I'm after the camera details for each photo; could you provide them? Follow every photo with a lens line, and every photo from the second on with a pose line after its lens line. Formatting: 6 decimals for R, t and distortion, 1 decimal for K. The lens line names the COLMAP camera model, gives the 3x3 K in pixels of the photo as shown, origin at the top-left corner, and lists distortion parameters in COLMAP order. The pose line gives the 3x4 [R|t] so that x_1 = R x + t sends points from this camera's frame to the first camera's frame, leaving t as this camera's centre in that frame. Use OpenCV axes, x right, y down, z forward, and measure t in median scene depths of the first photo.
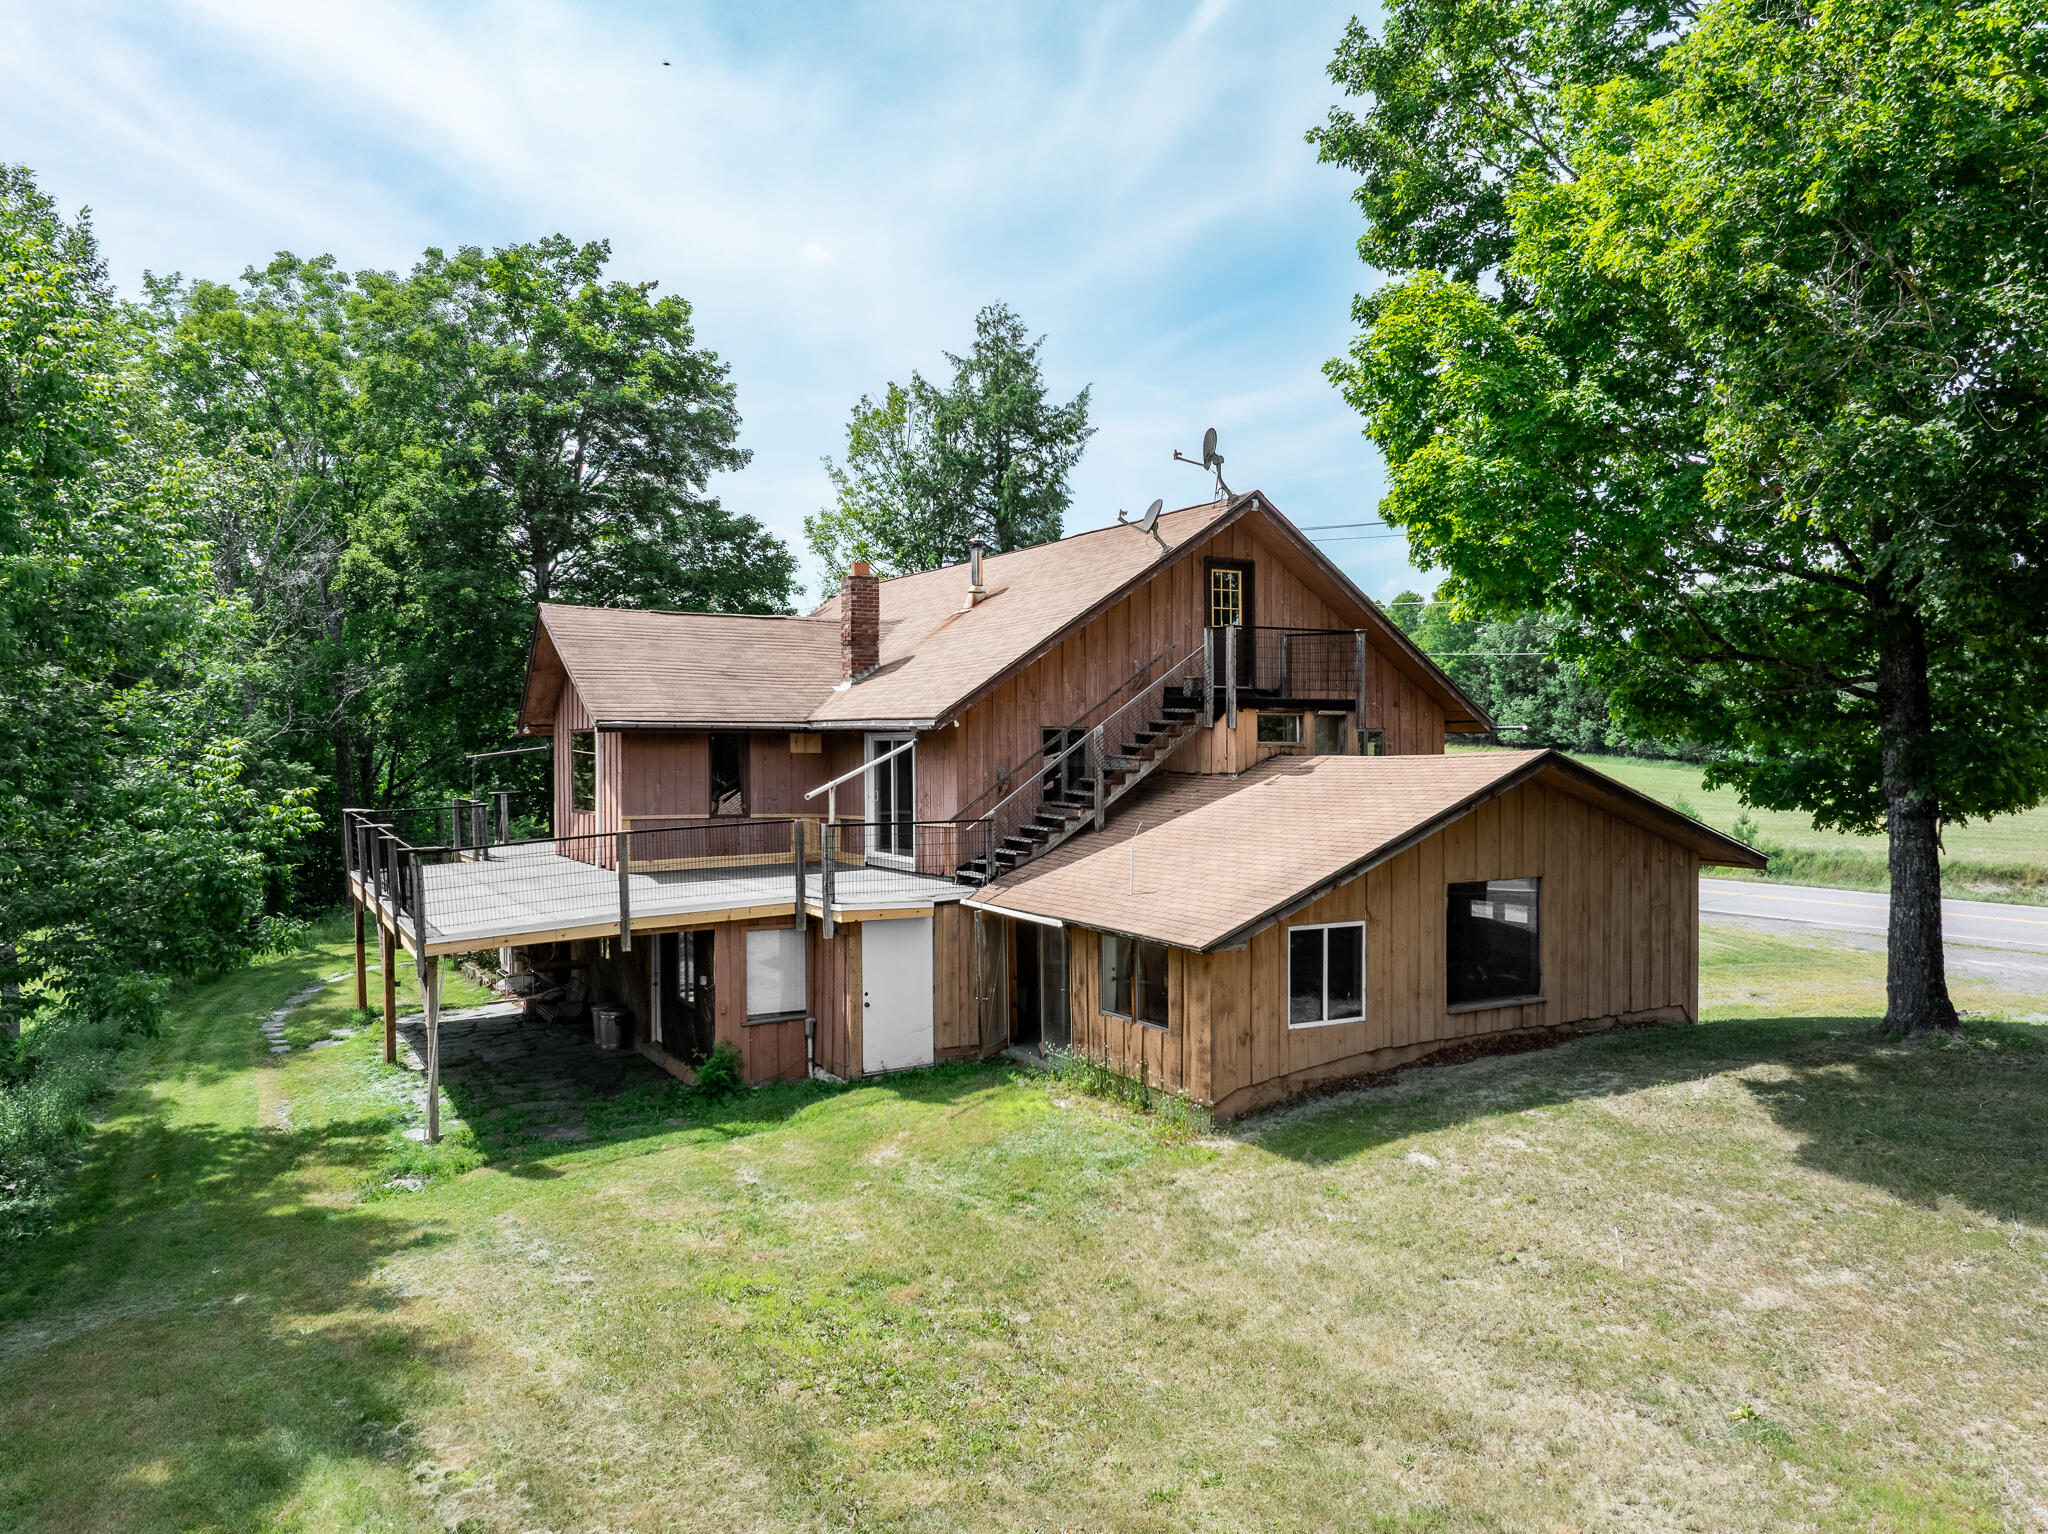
lens RADIAL K [[1407.2, 0, 1024.0], [0, 1407.2, 767.0], [0, 0, 1]] dist [-0.051048, -0.000730]
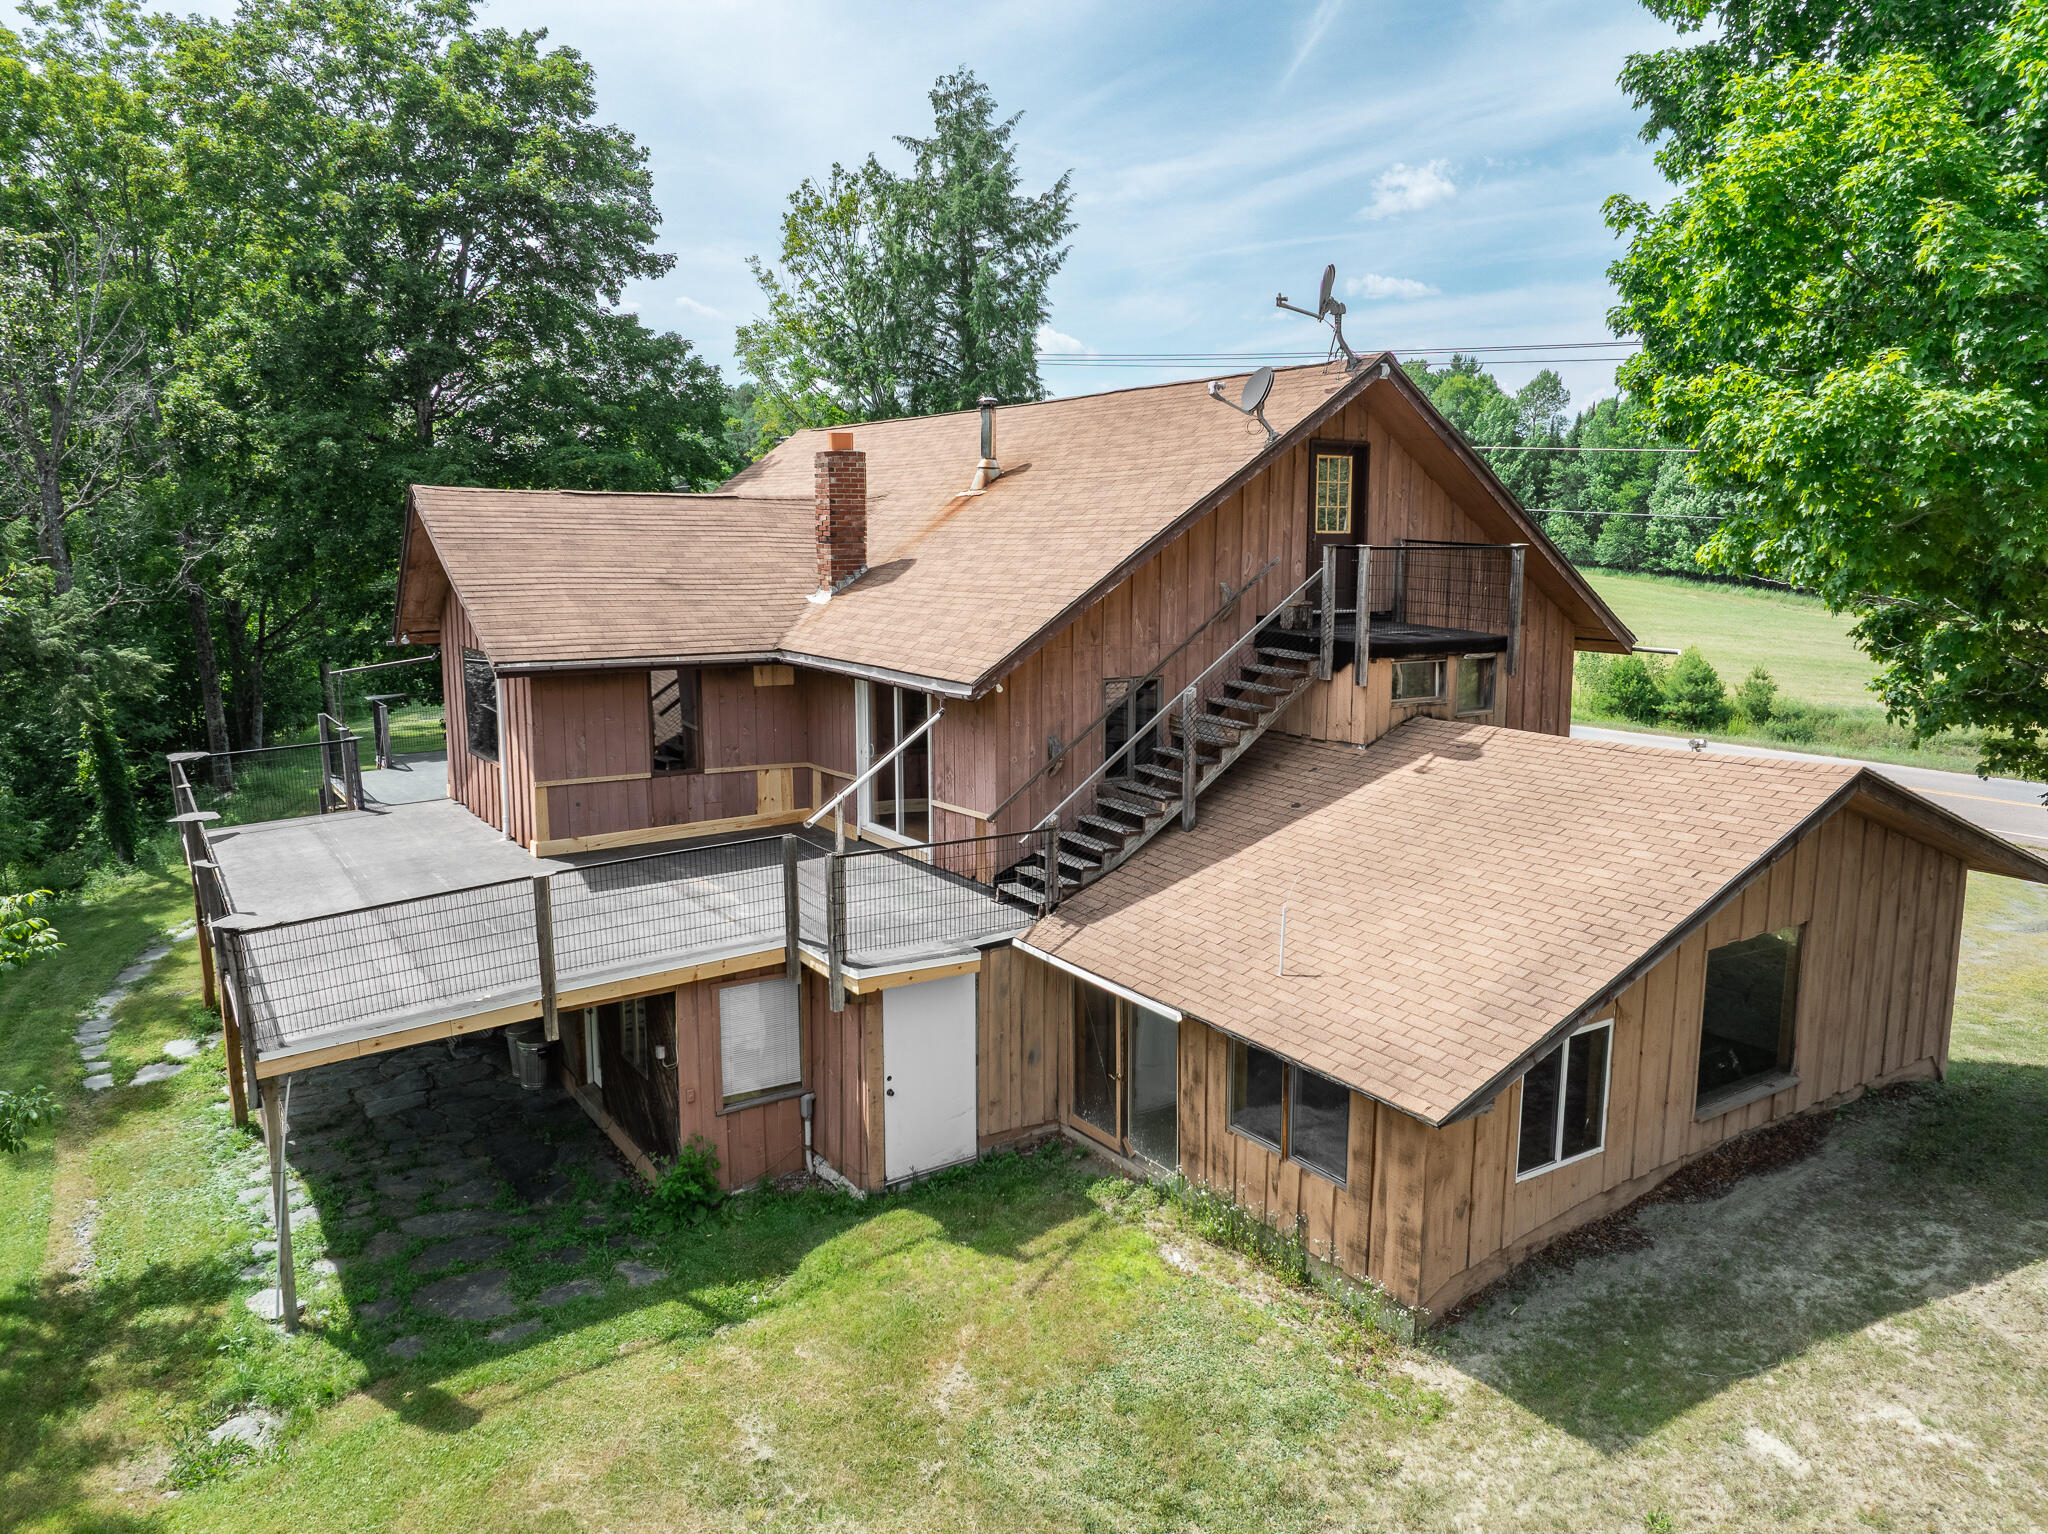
lens RADIAL K [[1434.2, 0, 1024.0], [0, 1434.2, 767.0], [0, 0, 1]] dist [-0.073251, 0.048621]
pose [[0.998585, -0.004676, 0.052980, -0.066682], [-0.002750, 0.990255, 0.139236, -0.083662], [-0.053115, -0.139184, 0.988841, 0.236142]]
